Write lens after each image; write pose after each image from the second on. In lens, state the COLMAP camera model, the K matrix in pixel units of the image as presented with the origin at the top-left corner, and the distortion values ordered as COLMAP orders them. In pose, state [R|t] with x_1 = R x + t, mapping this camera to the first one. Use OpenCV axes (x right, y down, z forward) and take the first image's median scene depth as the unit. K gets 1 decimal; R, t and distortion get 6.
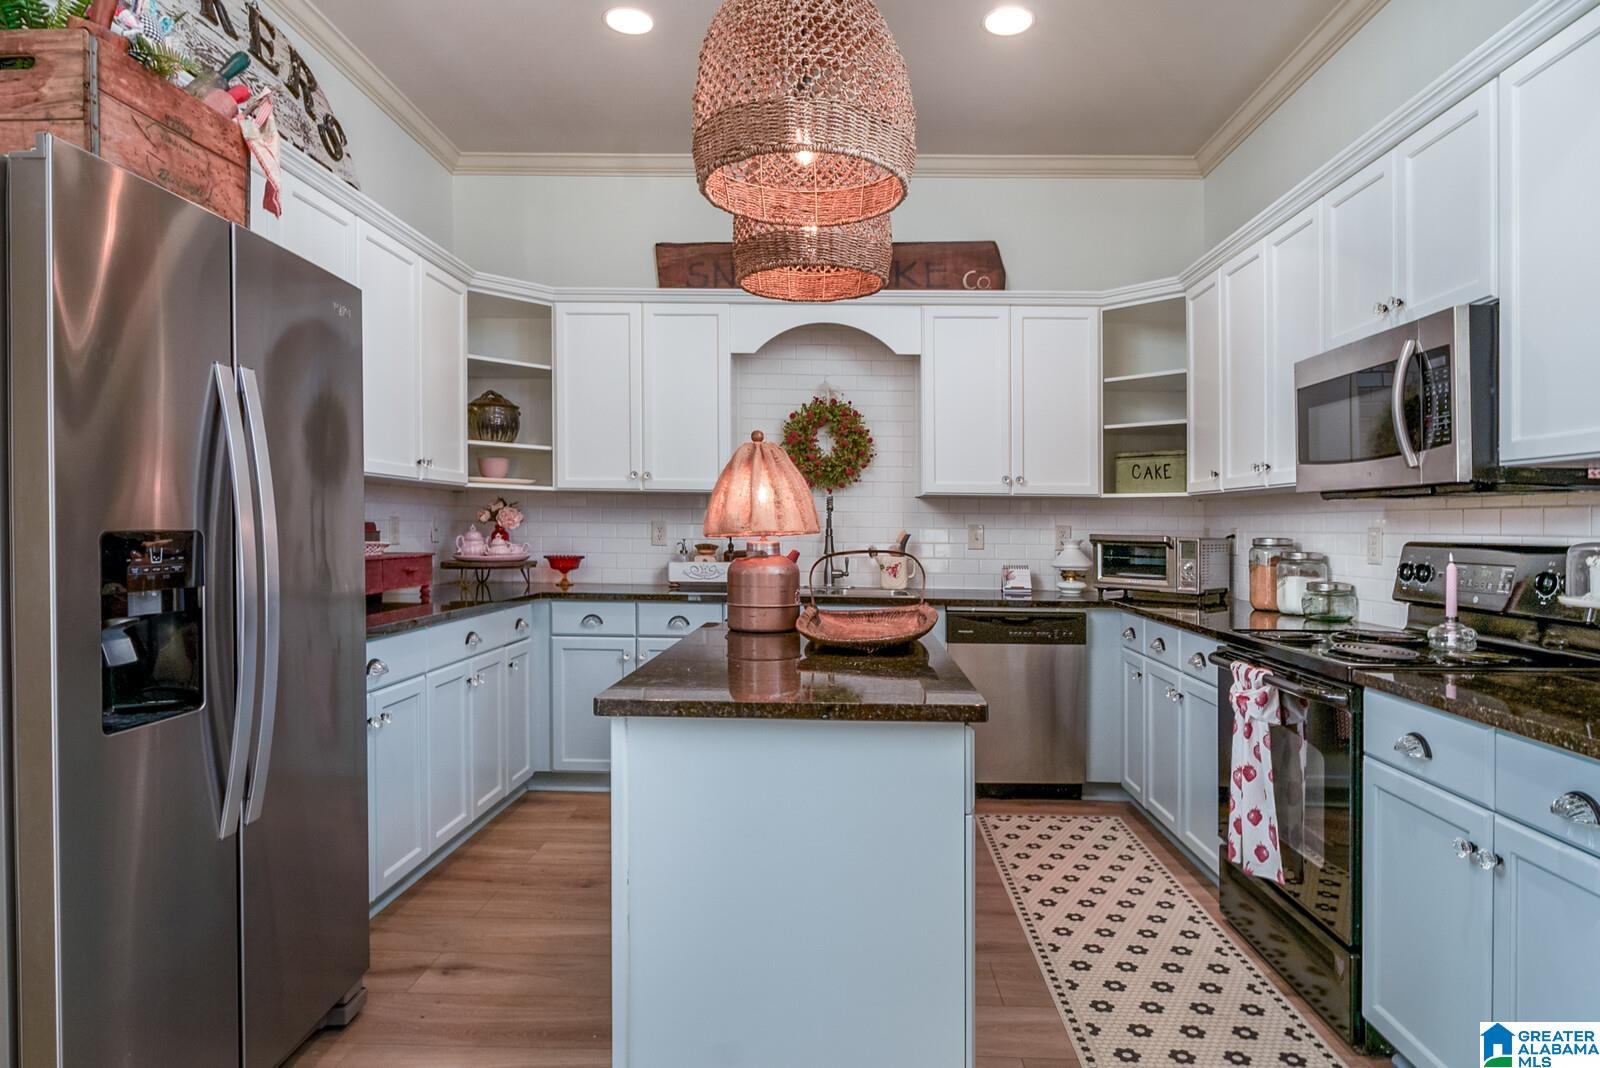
lens RADIAL K [[906.7, 0, 804.7], [0, 906.7, 517.6], [0, 0, 1]] dist [-0.005082, 0.000080]
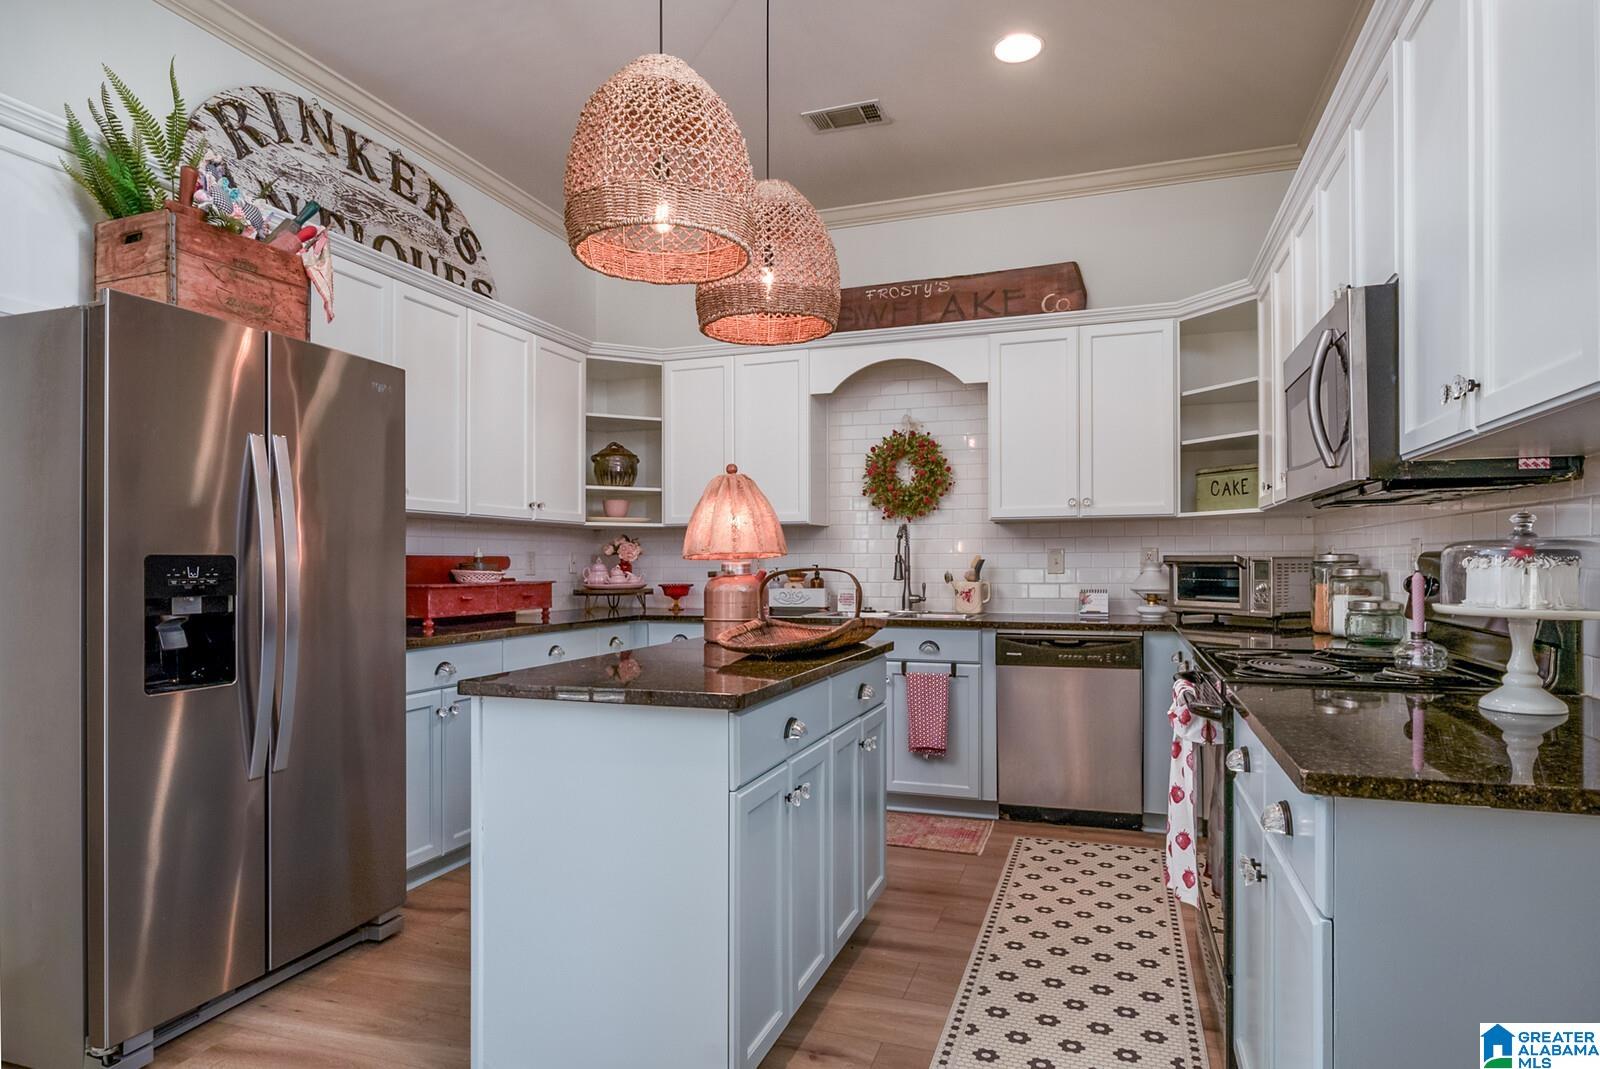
lens RADIAL K [[893.2, 0, 798.1], [0, 893.2, 543.1], [0, 0, 1]] dist [-0.001889, -0.001023]
pose [[0.951061, -0.023602, -0.308101, 0.270197], [0.018792, 0.999651, -0.018571, 0.017448], [0.308432, 0.011872, 0.951172, -0.017486]]
